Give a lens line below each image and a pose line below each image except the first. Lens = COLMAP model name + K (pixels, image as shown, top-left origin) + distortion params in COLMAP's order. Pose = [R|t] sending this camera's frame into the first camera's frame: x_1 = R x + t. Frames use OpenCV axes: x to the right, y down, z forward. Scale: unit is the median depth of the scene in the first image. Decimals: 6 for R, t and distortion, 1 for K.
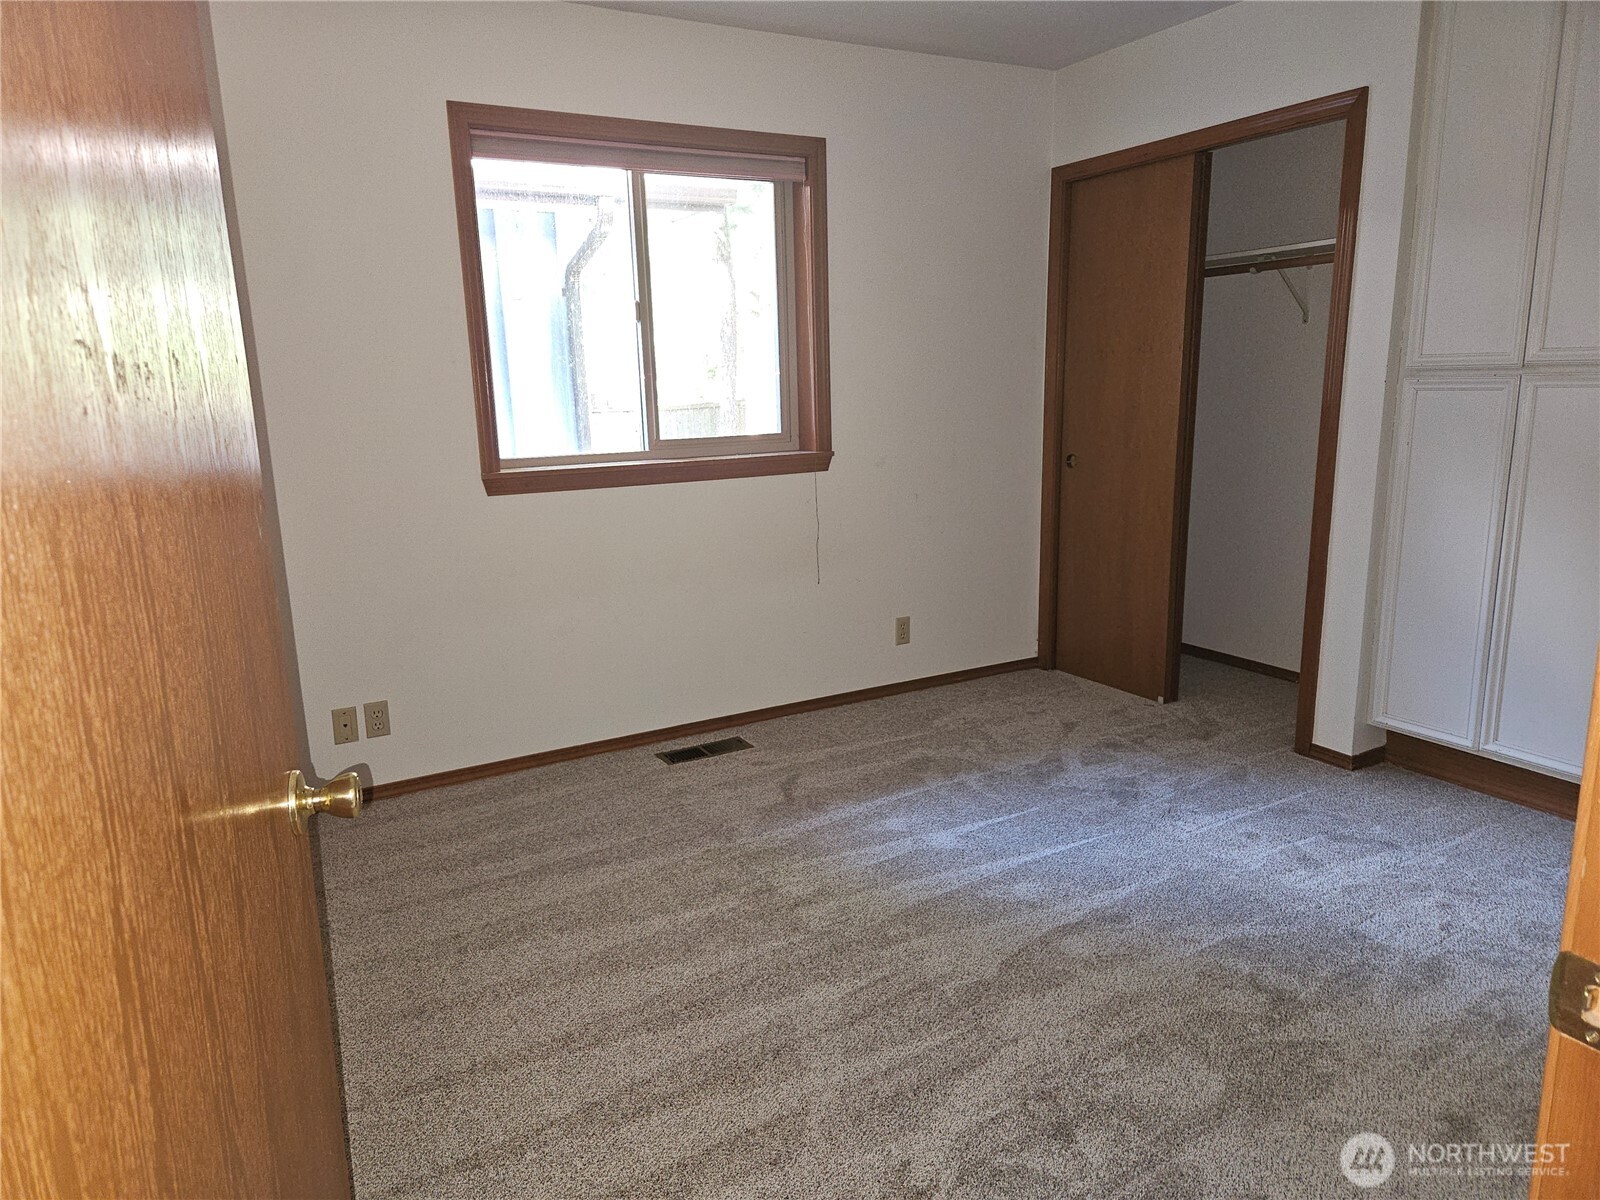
lens RADIAL K [[1079.2, 0, 787.6], [0, 1079.2, 610.4], [0, 0, 1]] dist [0.077592, -0.067203]
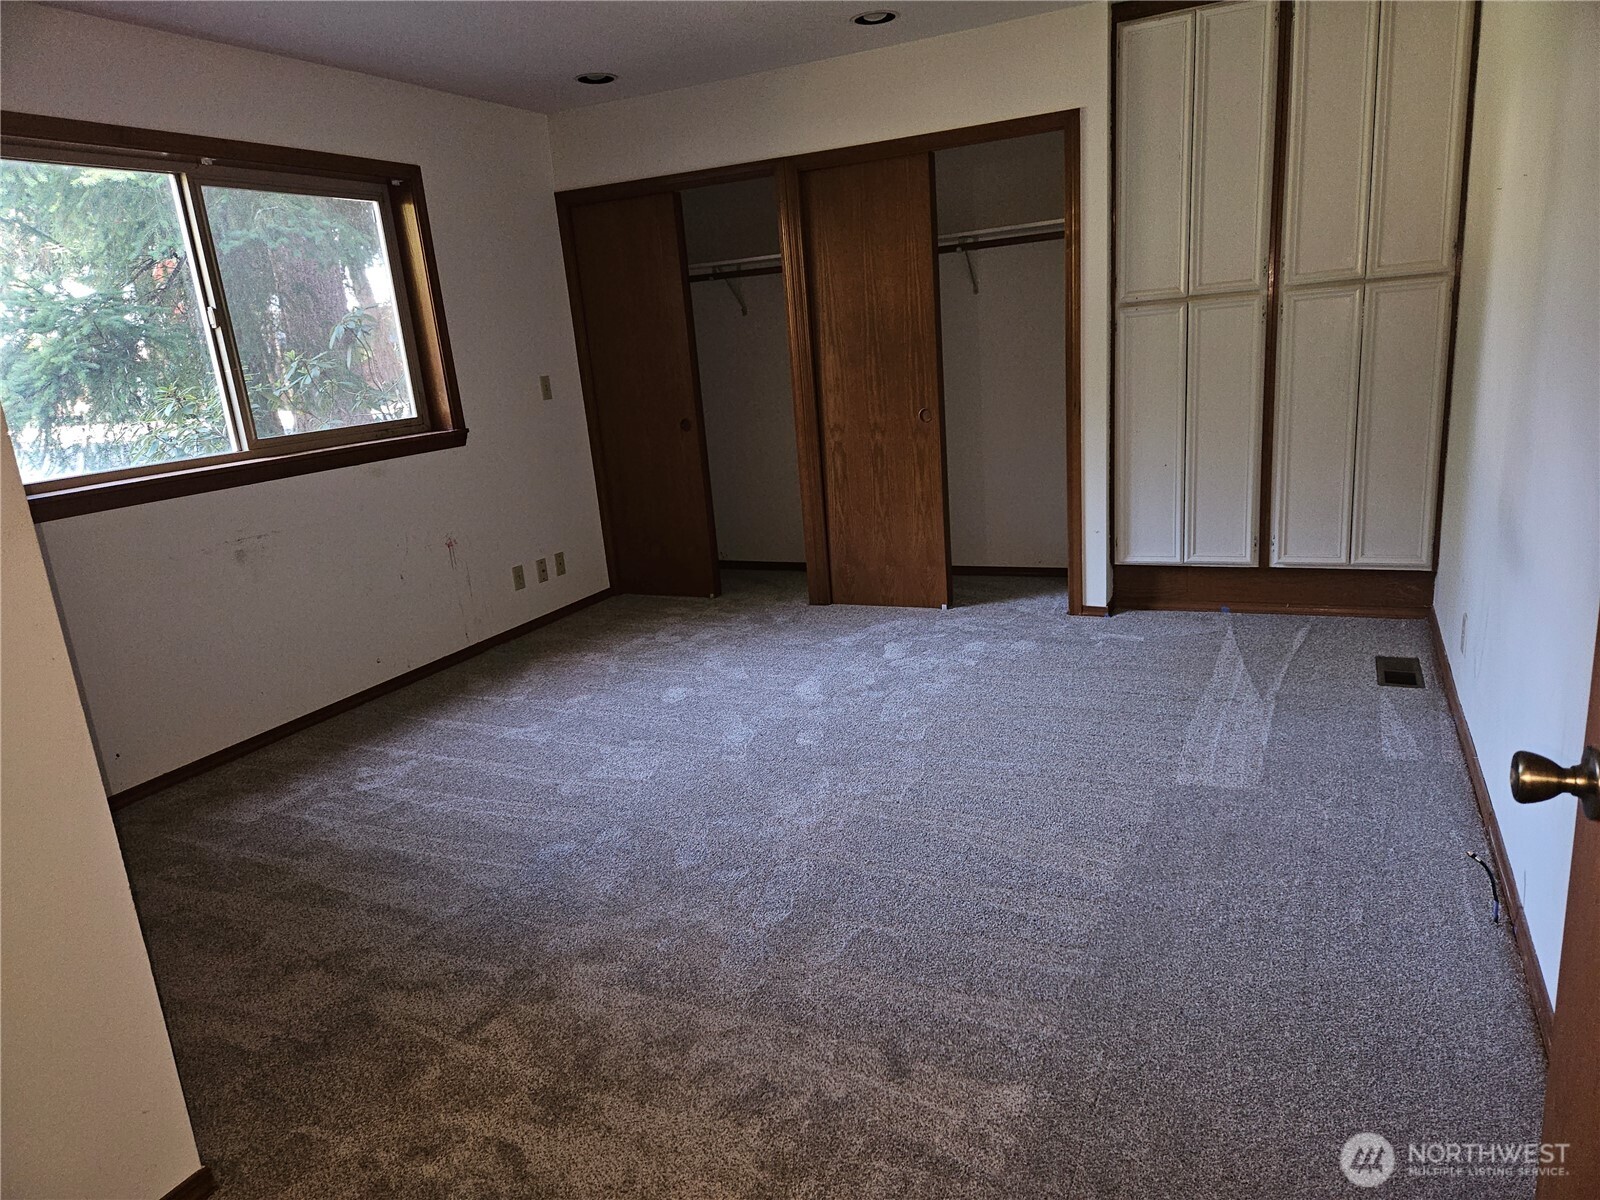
lens RADIAL K [[1079.2, 0, 787.6], [0, 1079.2, 610.4], [0, 0, 1]] dist [0.077592, -0.067203]
pose [[0.806701, -0.189155, 0.559869, -0.362019], [0.191244, 0.979970, 0.055531, 0.046716], [-0.559159, 0.062275, 0.826718, -0.160732]]
